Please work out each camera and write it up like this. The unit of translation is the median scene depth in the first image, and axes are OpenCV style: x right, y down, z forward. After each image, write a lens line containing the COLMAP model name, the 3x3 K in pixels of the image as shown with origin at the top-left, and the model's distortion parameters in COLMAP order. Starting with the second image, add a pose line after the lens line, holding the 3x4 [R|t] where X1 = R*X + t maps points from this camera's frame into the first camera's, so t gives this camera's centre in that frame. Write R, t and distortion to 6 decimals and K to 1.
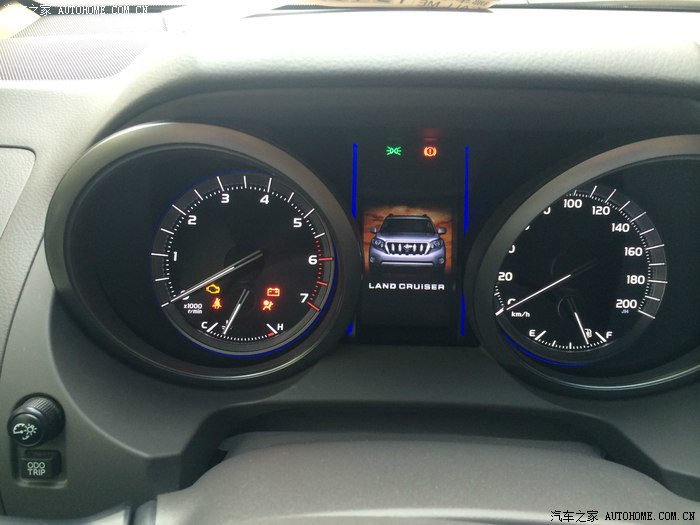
lens RADIAL K [[605.1, 0, 350.2], [0, 605.1, 268.6], [0, 0, 1]] dist [0.062107, -0.091585]
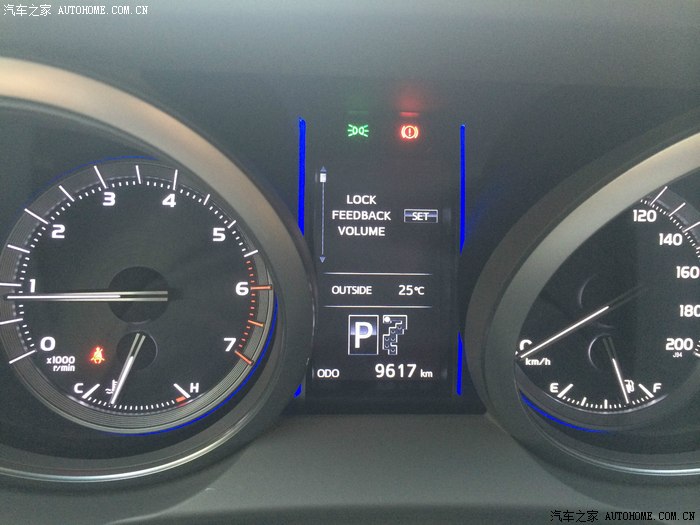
lens RADIAL K [[605.1, 0, 348.5], [0, 605.1, 264.2], [0, 0, 1]] dist [0.062107, -0.091585]
pose [[0.996722, -0.009521, 0.080339, 0.003575], [0.009721, 0.999951, -0.002106, -0.039640], [-0.080315, 0.002880, 0.996765, 0.307197]]
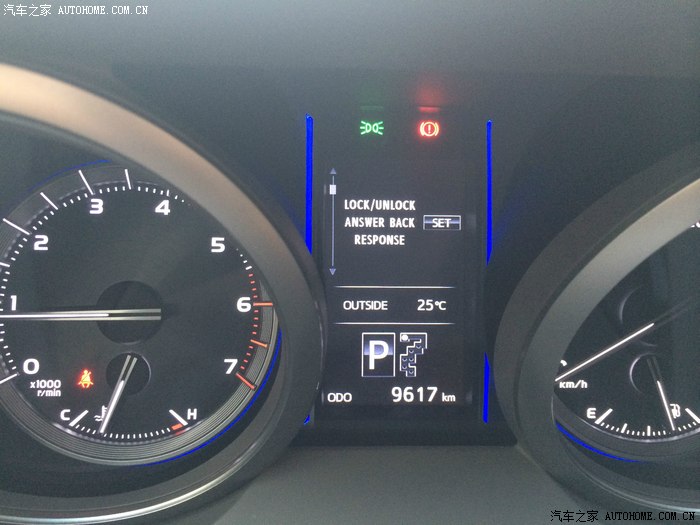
lens RADIAL K [[605.1, 0, 346.6], [0, 605.1, 262.2], [0, 0, 1]] dist [0.062107, -0.091585]
pose [[0.998017, -0.014728, 0.061201, 0.005921], [0.014038, 0.999833, 0.011680, -0.063740], [-0.061362, -0.010798, 0.998057, 0.376577]]
